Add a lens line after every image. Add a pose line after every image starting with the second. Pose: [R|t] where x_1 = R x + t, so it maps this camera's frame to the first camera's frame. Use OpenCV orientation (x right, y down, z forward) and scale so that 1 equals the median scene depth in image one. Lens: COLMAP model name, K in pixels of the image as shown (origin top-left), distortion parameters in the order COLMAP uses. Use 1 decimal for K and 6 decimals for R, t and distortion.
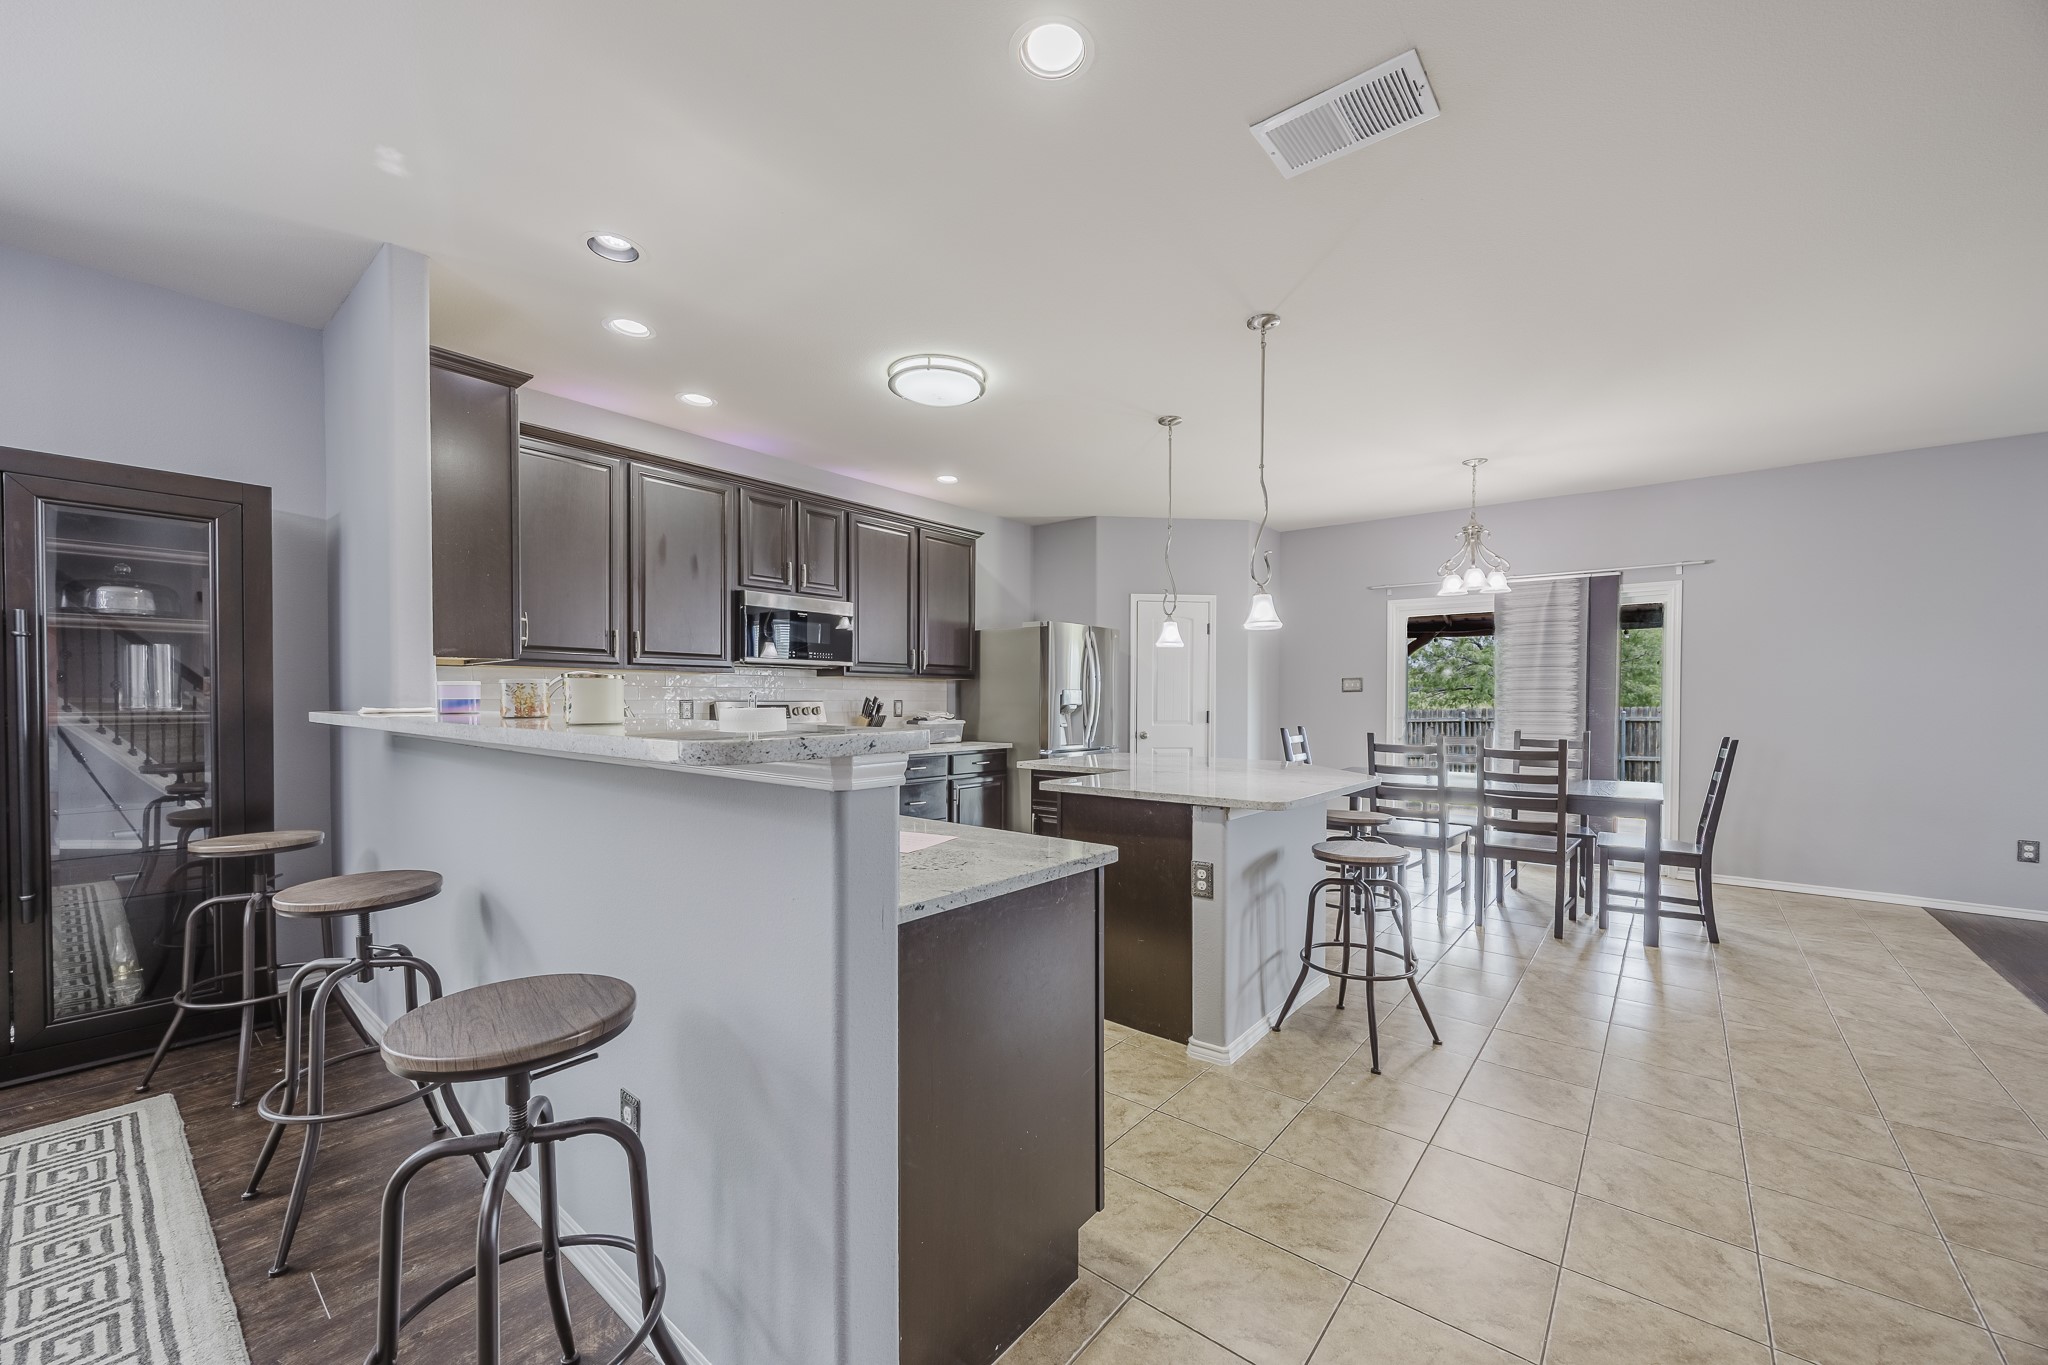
lens RADIAL K [[787.6, 0, 1055.6], [0, 787.6, 709.5], [0, 0, 1]] dist [0.001559, 0.000067]
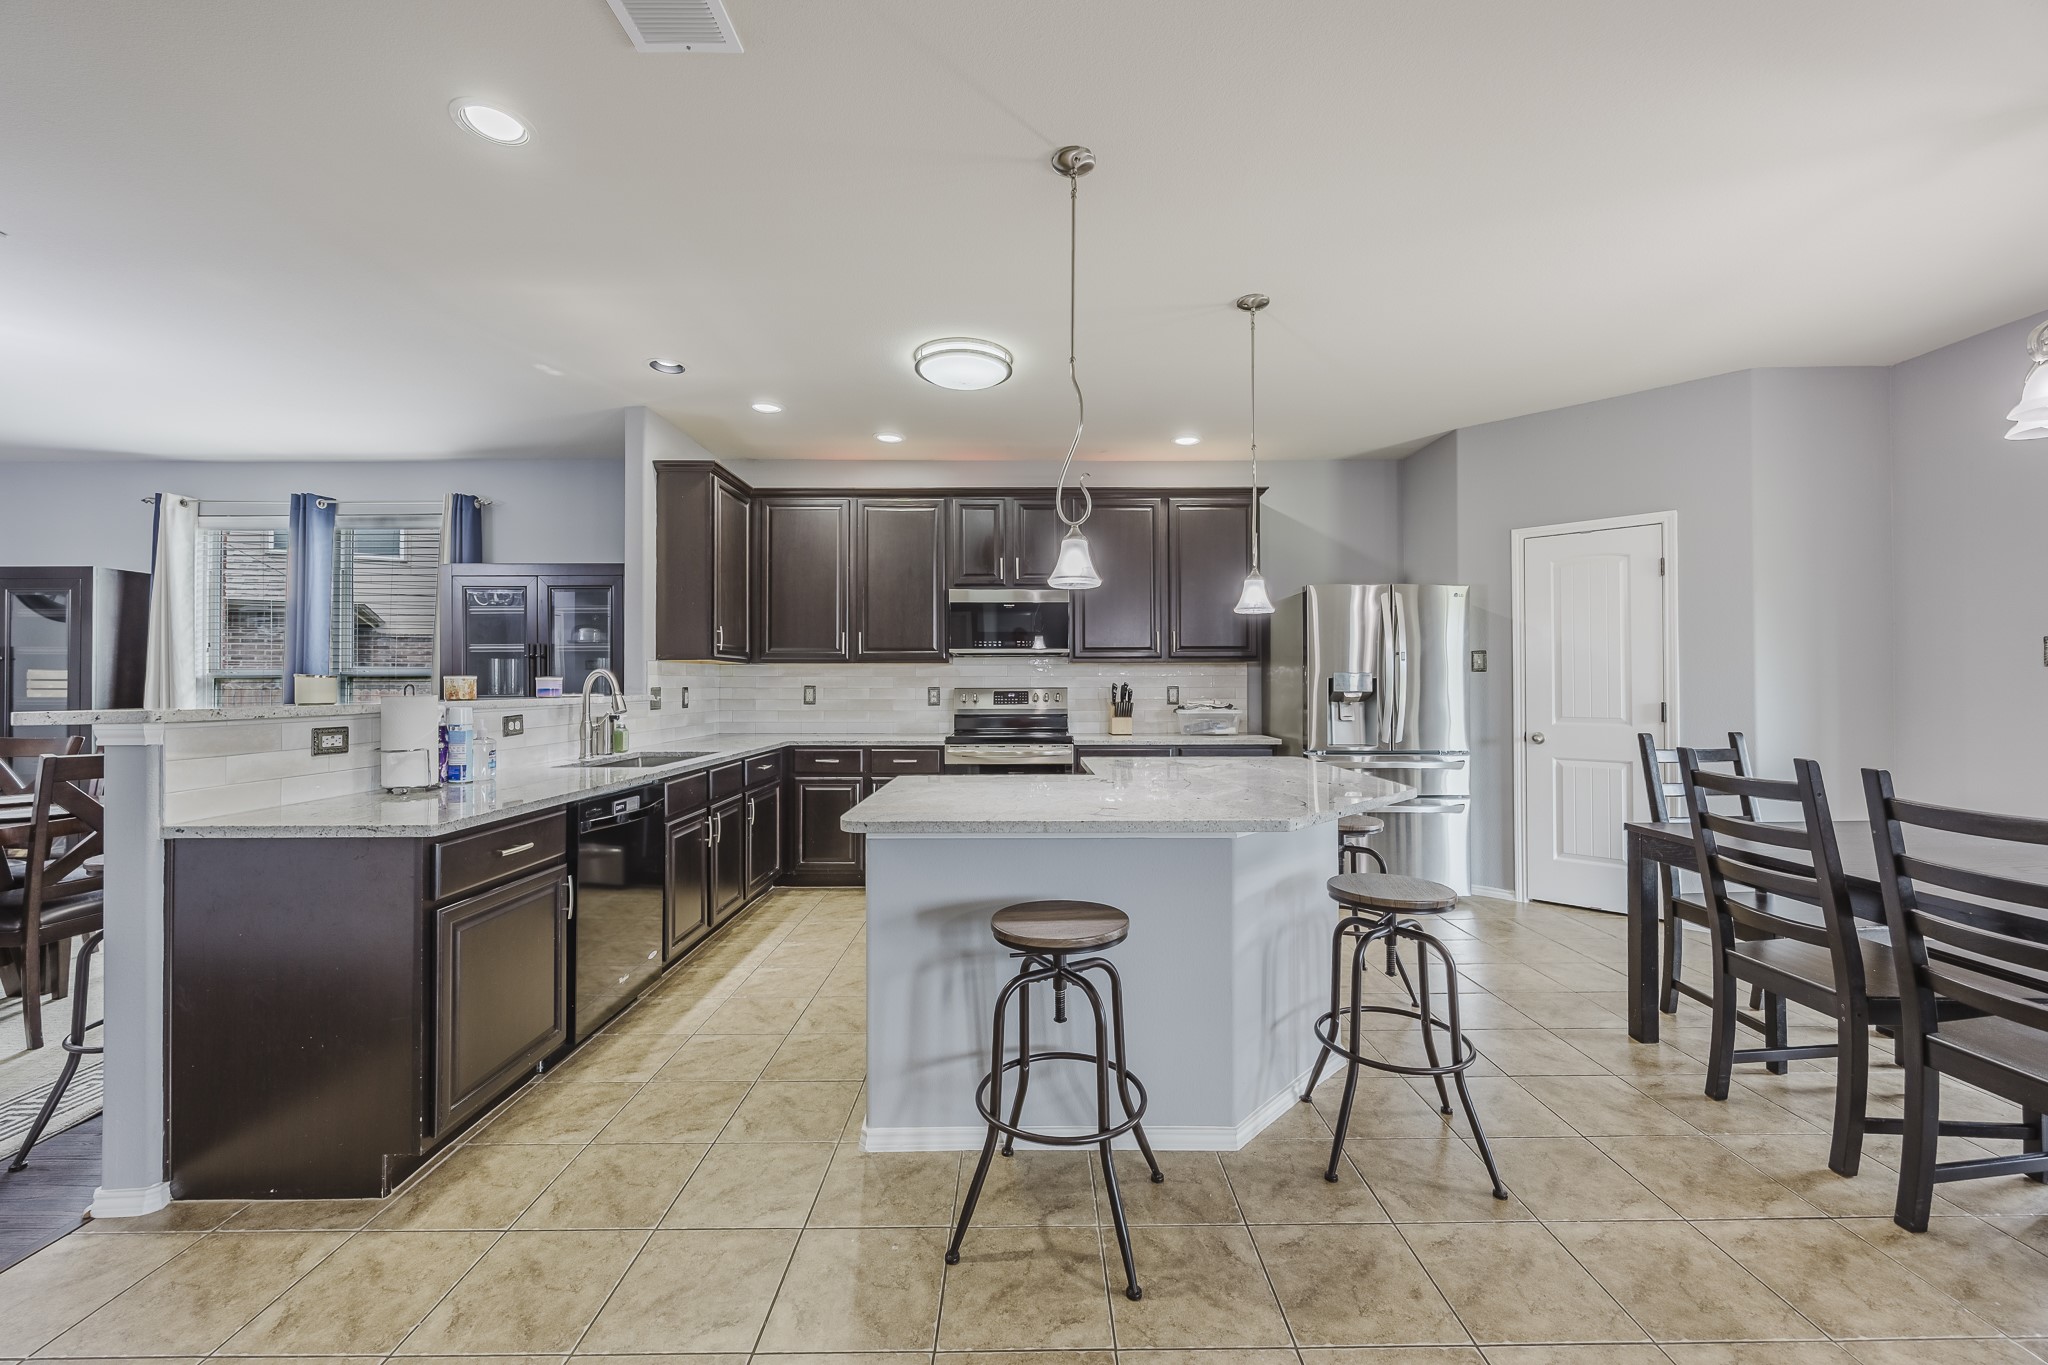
lens RADIAL K [[799.7, 0, 1029.7], [0, 799.7, 676.1], [0, 0, 1]] dist [-0.000268, 0.000014]
pose [[0.629009, -0.013268, -0.777285, 0.662620], [-0.006054, 0.999740, -0.021965, -0.004187], [0.777375, 0.018522, 0.628765, 0.430034]]
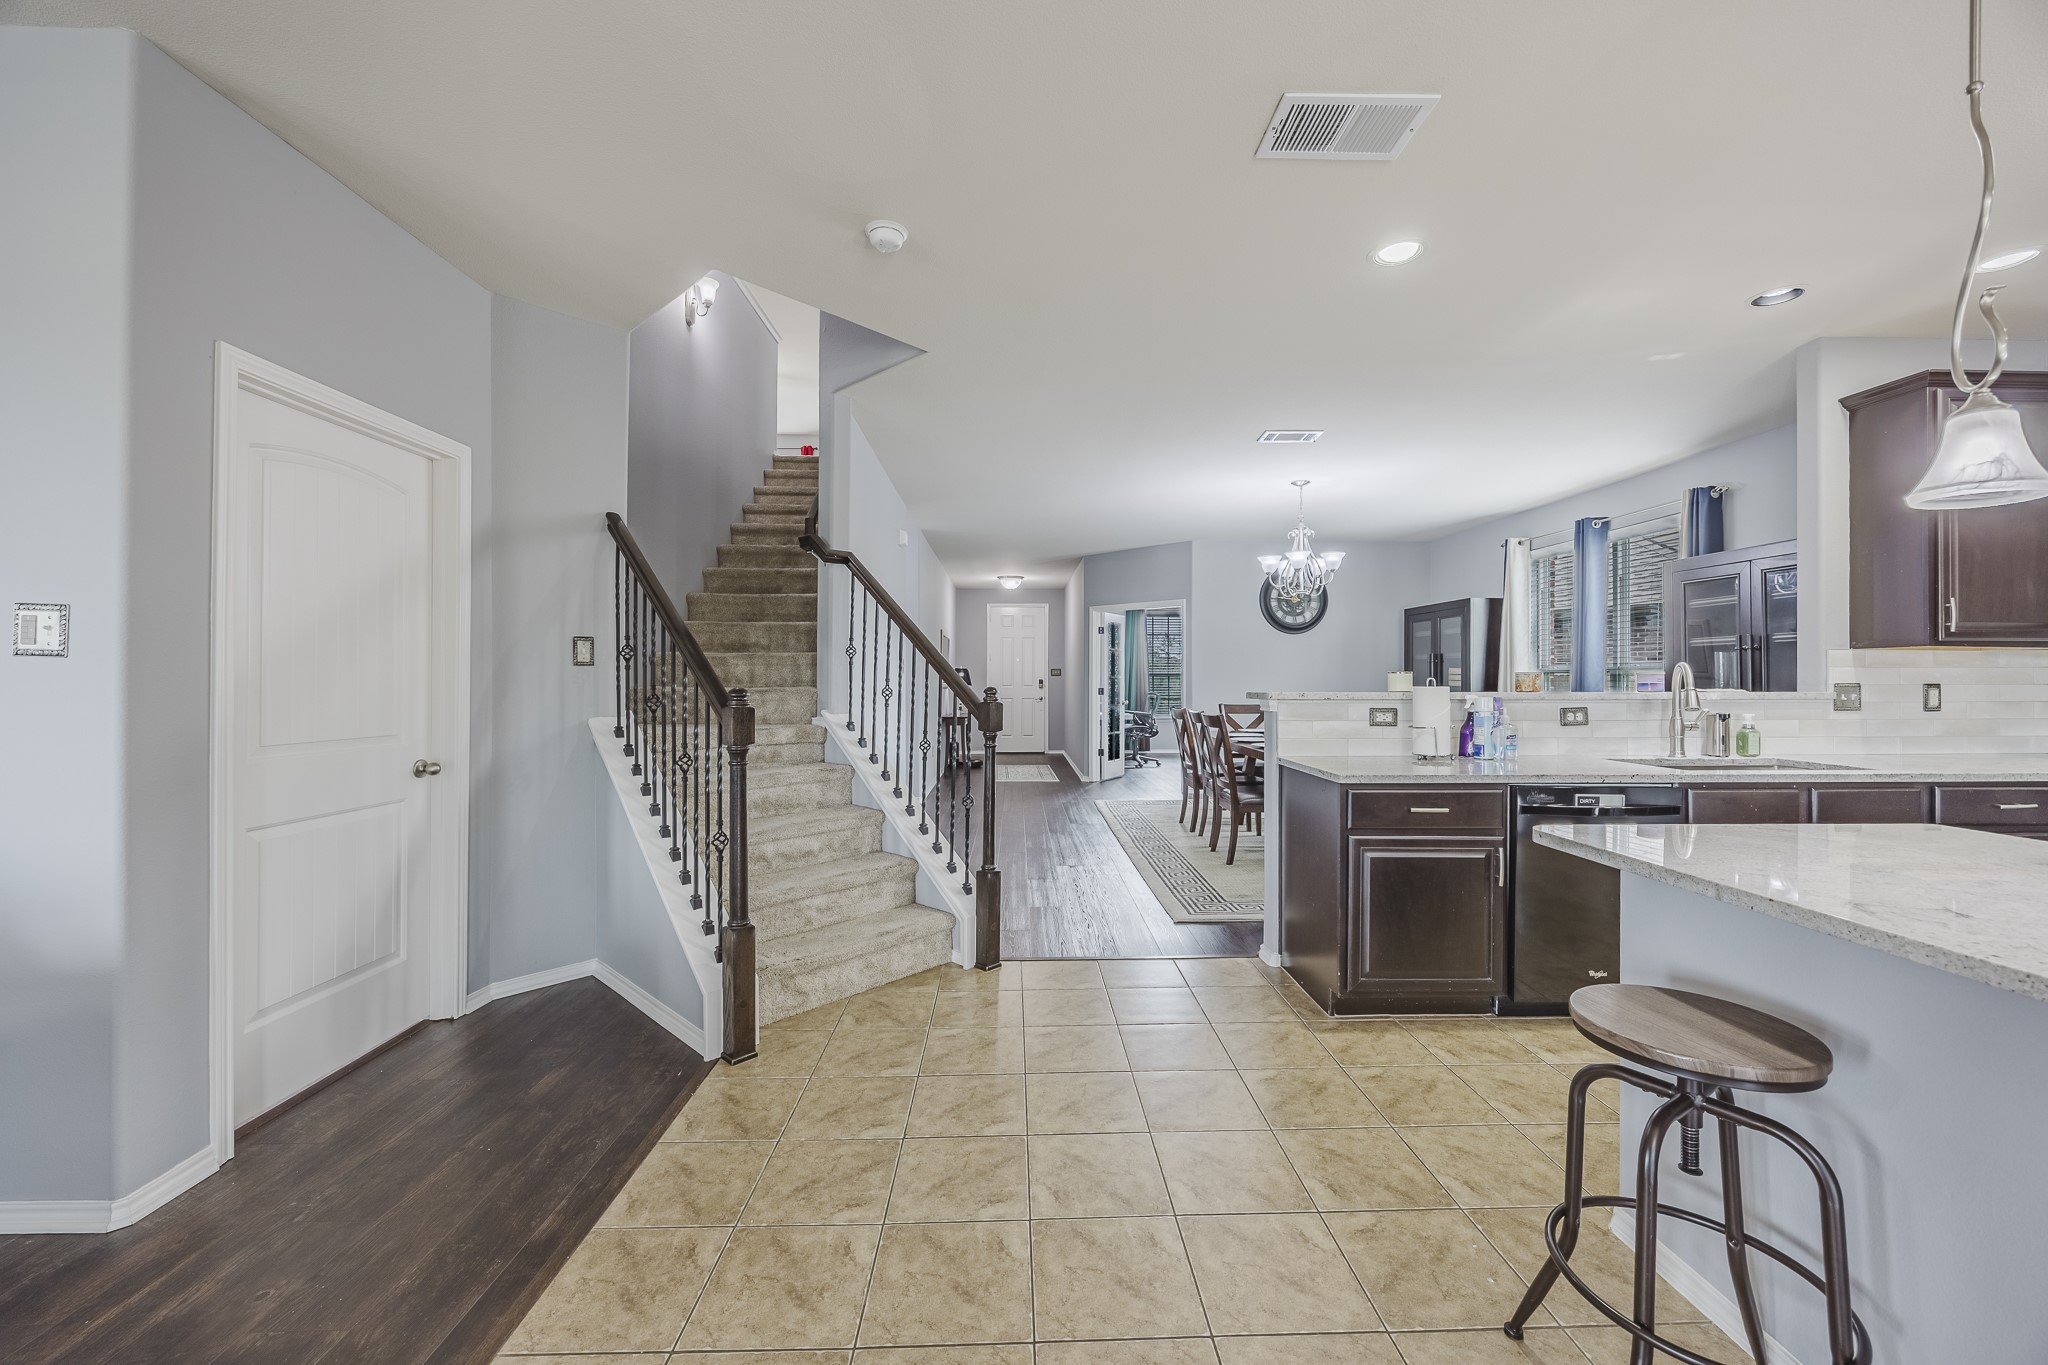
lens RADIAL K [[781.1, 0, 1027.4], [0, 781.1, 673.7], [0, 0, 1]] dist [-0.008392, 0.000032]
pose [[-0.765810, -0.008217, -0.643015, 0.715620], [-0.013666, 0.999901, 0.003497, -0.011030], [0.642922, 0.011466, -0.765846, 0.816505]]
